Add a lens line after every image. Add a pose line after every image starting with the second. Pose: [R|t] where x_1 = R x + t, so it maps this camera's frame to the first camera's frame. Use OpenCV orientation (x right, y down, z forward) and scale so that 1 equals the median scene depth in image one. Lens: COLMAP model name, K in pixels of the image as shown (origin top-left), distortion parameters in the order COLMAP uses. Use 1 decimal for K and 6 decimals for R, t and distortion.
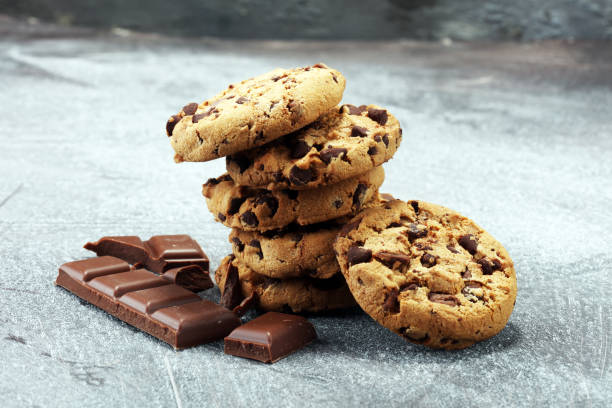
lens RADIAL K [[2107.0, 0, 306.0], [0, 2107.0, 204.0], [0, 0, 1]] dist [-0.056148, -1.835999]
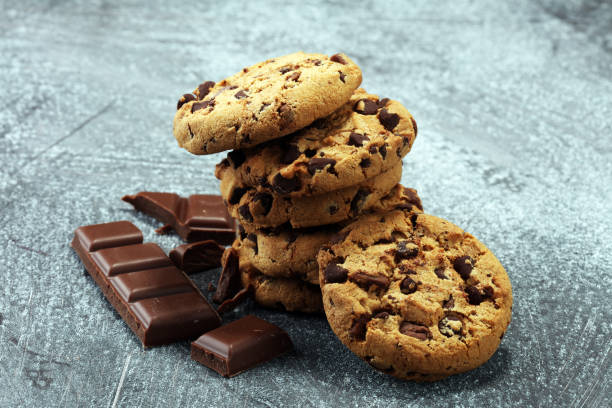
lens RADIAL K [[2107.0, 0, 306.0], [0, 2107.0, 204.0], [0, 0, 1]] dist [-0.056148, -1.835999]
pose [[0.968792, 0.109411, -0.222421, 0.219741], [-0.073950, 0.984025, 0.161946, -0.159446], [0.236586, -0.140443, 0.961407, 0.079148]]
